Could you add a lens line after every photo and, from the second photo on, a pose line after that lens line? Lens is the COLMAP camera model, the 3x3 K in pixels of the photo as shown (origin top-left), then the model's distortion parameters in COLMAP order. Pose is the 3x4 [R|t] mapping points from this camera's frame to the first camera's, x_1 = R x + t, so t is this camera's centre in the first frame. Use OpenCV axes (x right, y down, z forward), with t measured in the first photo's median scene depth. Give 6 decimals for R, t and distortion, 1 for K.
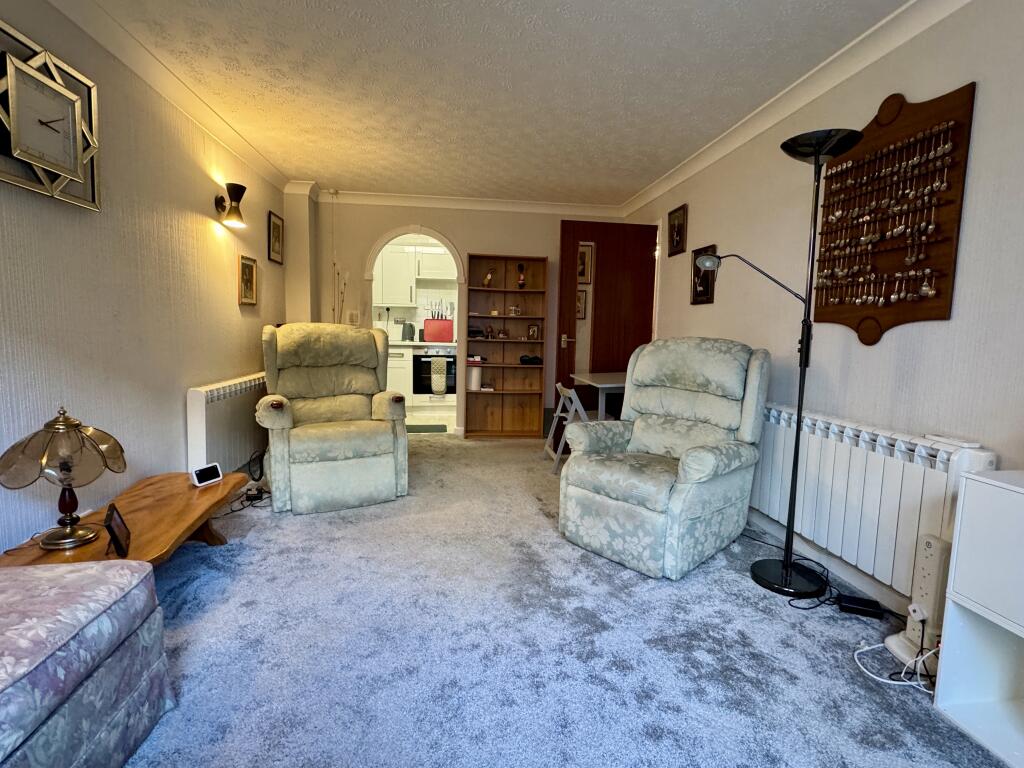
lens RADIAL K [[491.7, 0, 512.0], [0, 491.7, 384.0], [0, 0, 1]] dist [0.001788, 0.000436]
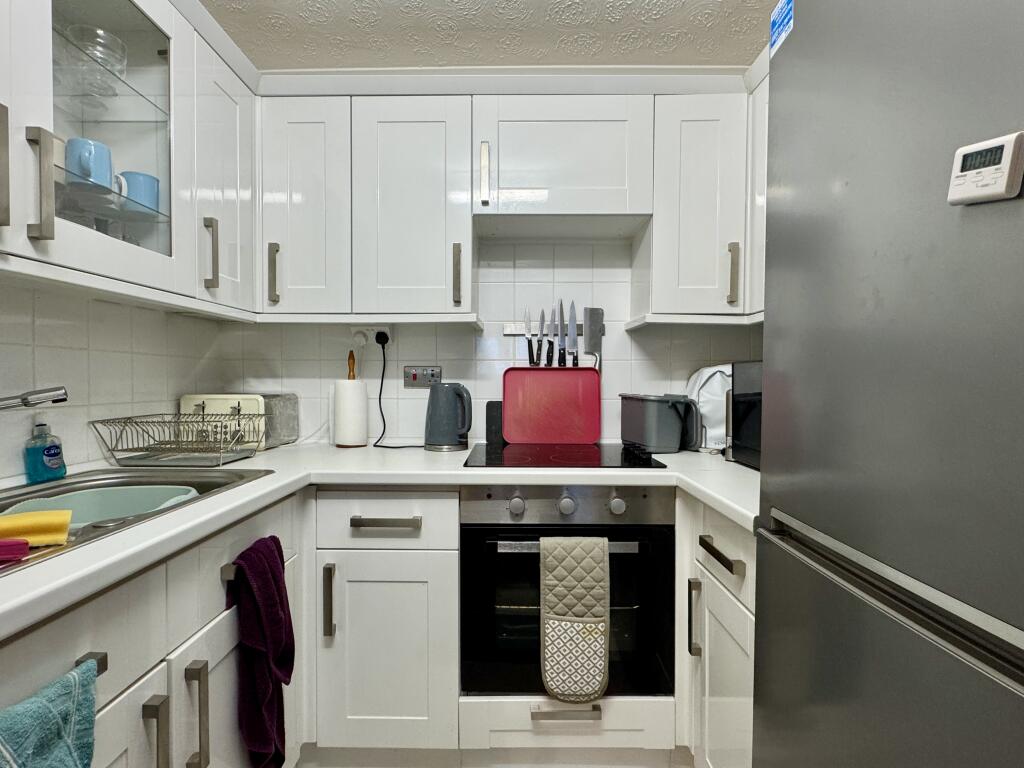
lens RADIAL K [[491.7, 0, 512.0], [0, 491.7, 384.0], [0, 0, 1]] dist [0.001788, 0.000436]
pose [[0.991355, -0.019318, -0.129773, -0.141790], [0.006431, 0.995067, -0.098995, -0.097508], [0.131045, 0.097305, 0.986590, 0.745961]]
